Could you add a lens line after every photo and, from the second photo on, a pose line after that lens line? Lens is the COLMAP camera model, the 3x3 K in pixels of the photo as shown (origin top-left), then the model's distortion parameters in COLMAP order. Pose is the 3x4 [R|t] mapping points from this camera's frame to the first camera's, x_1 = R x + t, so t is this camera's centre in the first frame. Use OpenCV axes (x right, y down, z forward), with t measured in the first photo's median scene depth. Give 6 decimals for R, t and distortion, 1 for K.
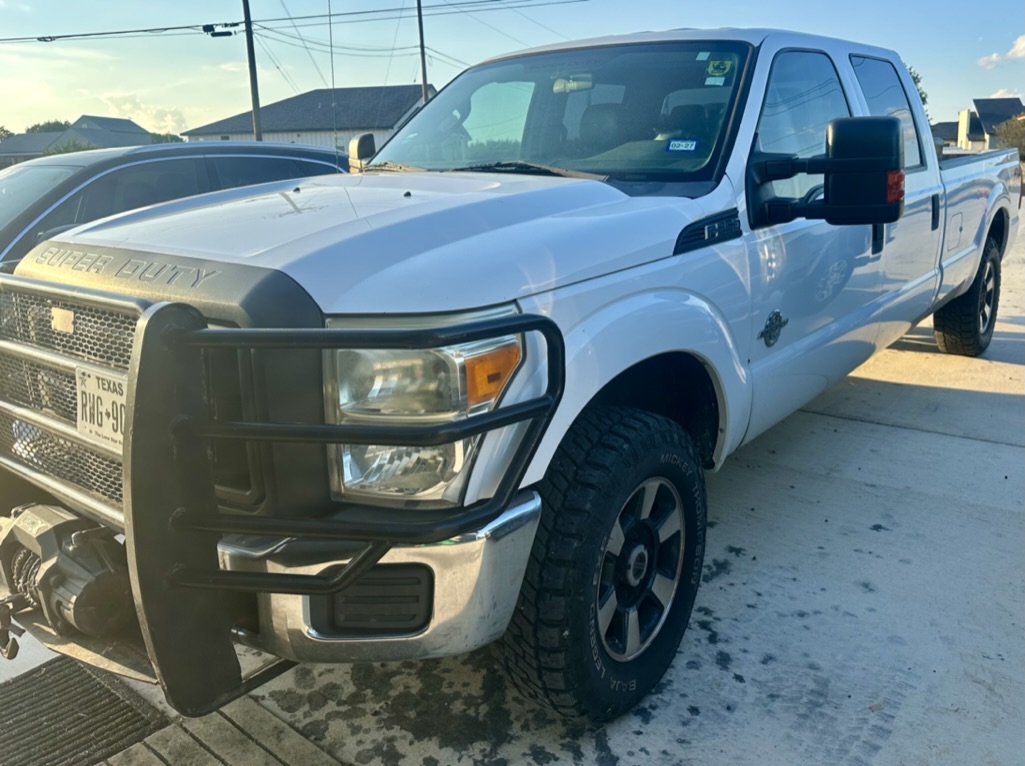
lens RADIAL K [[713.2, 0, 512.5], [0, 713.2, 383.0], [0, 0, 1]] dist [0.136300, -0.215426]
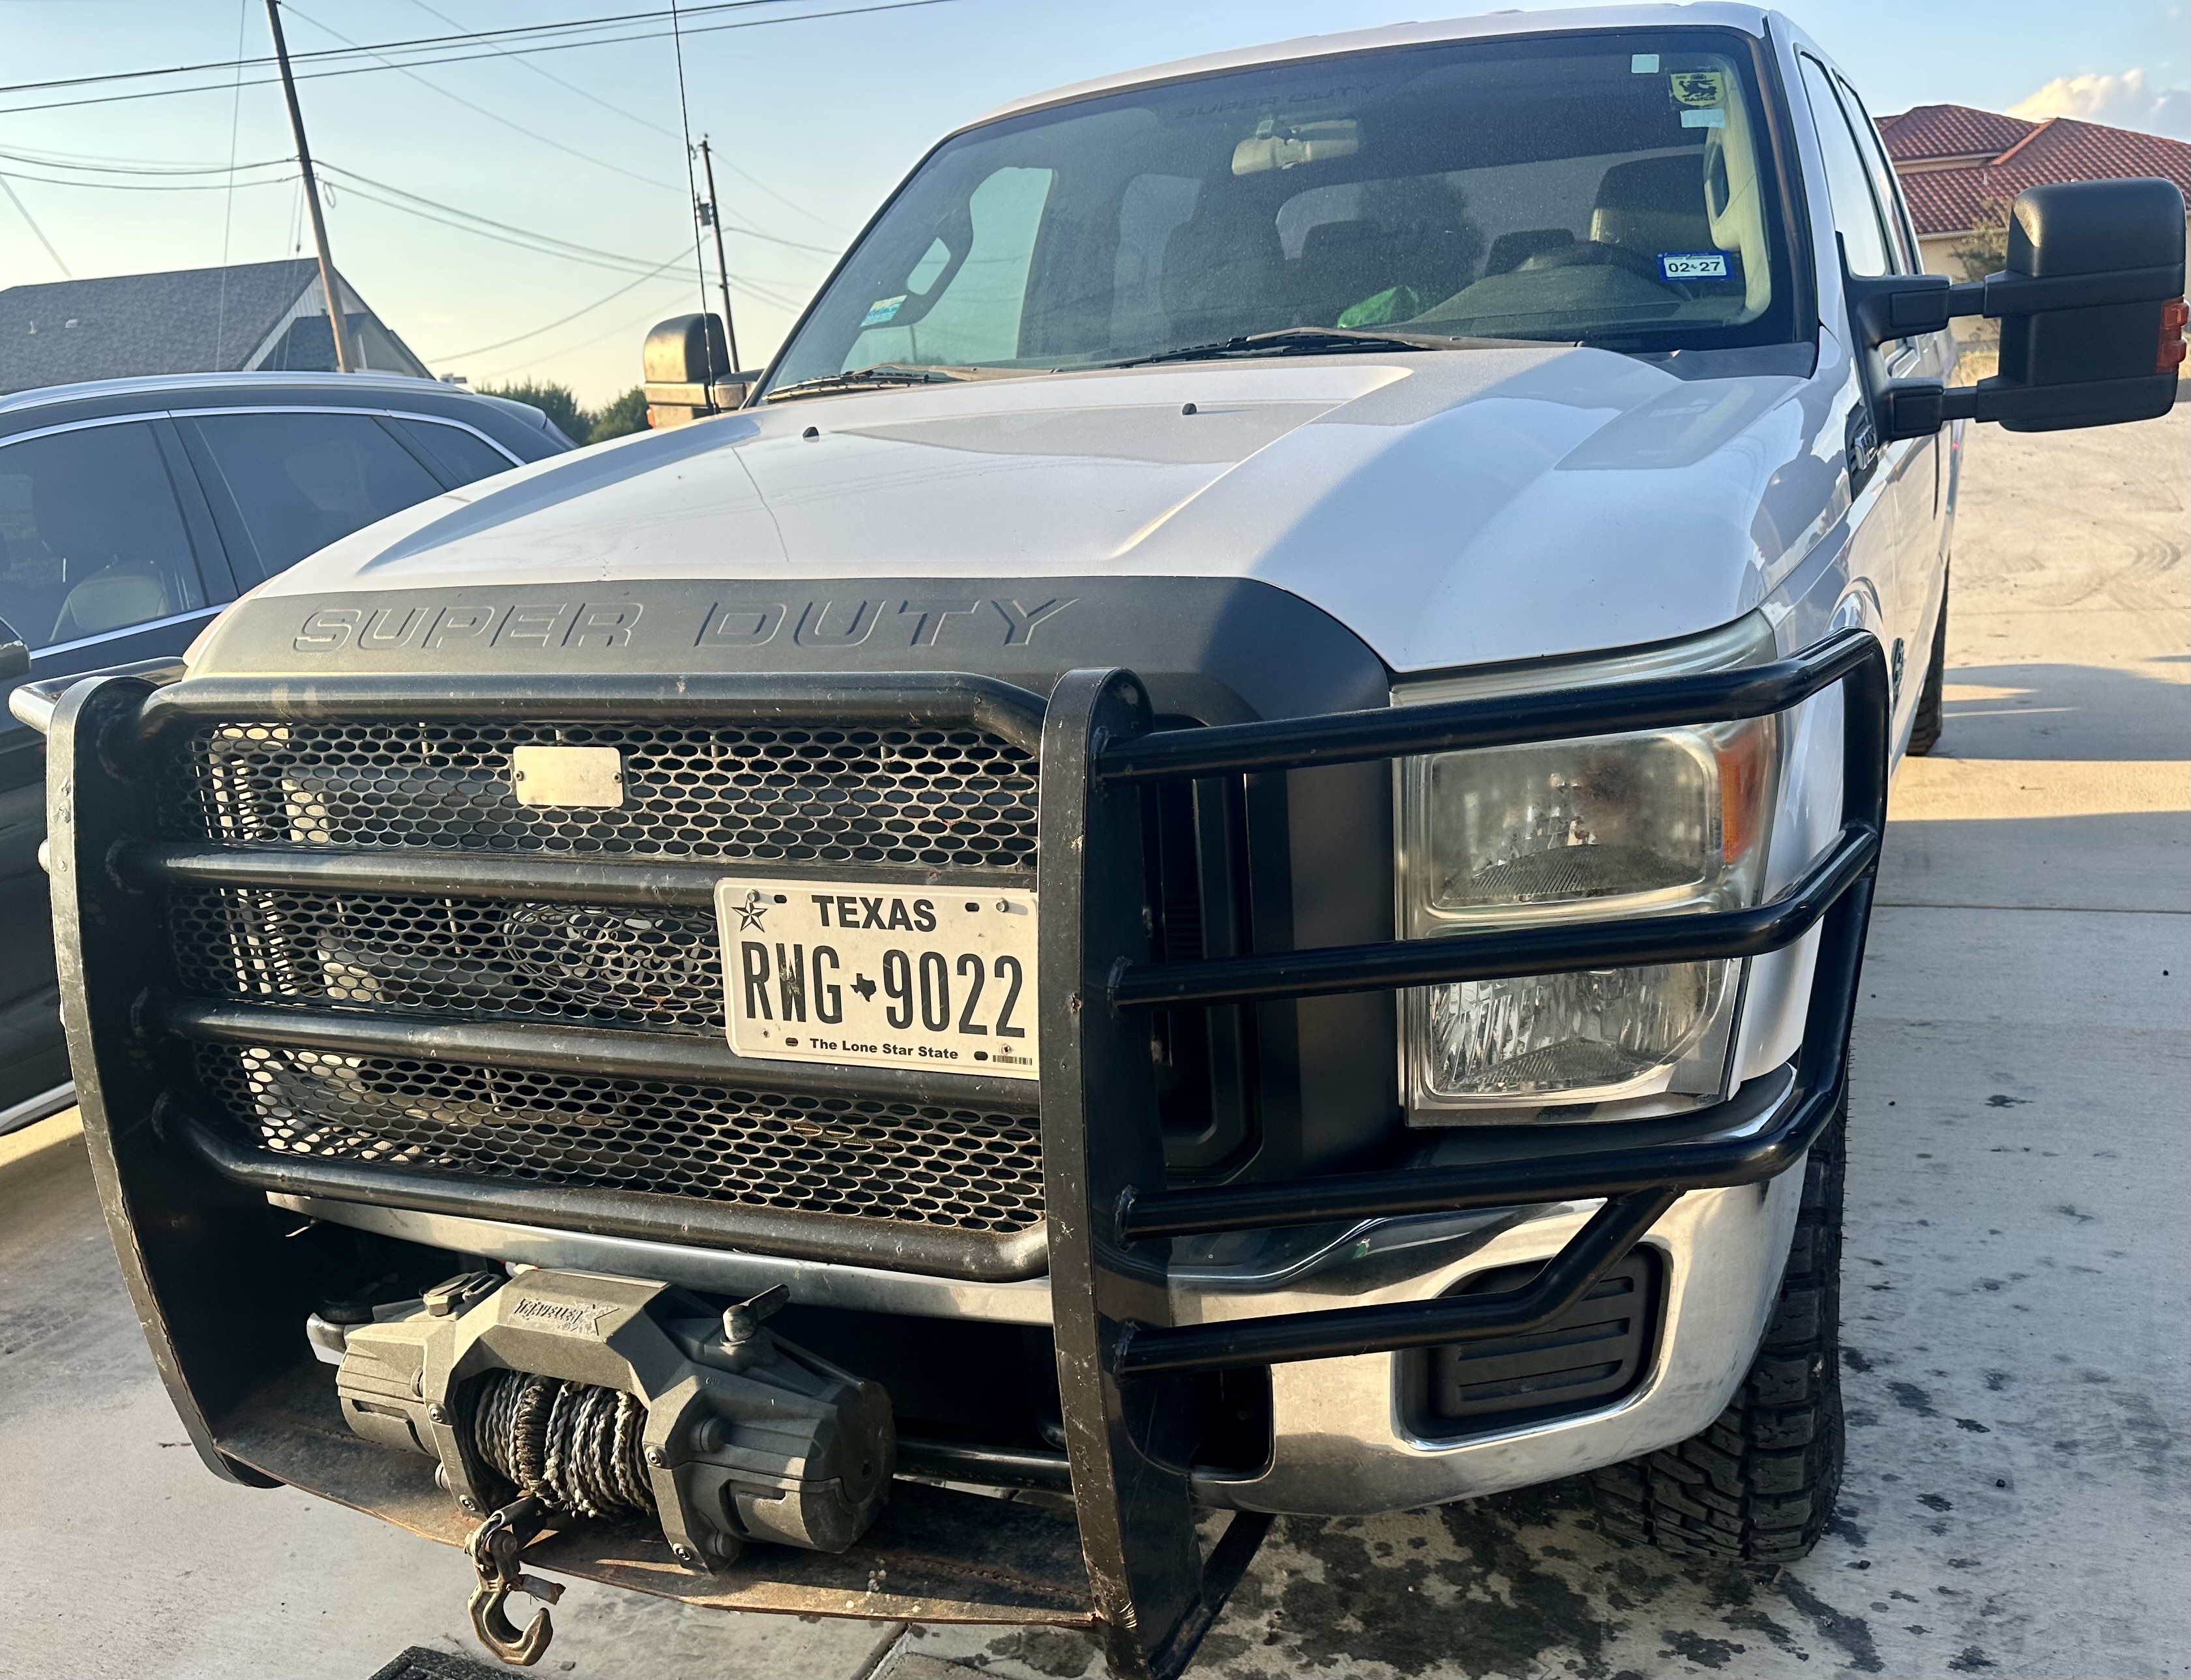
lens RADIAL K [[1635.3, 0, 1098.0], [0, 1635.3, 1069.4], [0, 0, 1]] dist [0.112994, -0.139172]
pose [[0.974529, -0.132904, 0.180637, -0.538115], [0.117939, 0.988820, 0.091247, 0.018623], [-0.190744, -0.067619, 0.979308, 0.091843]]
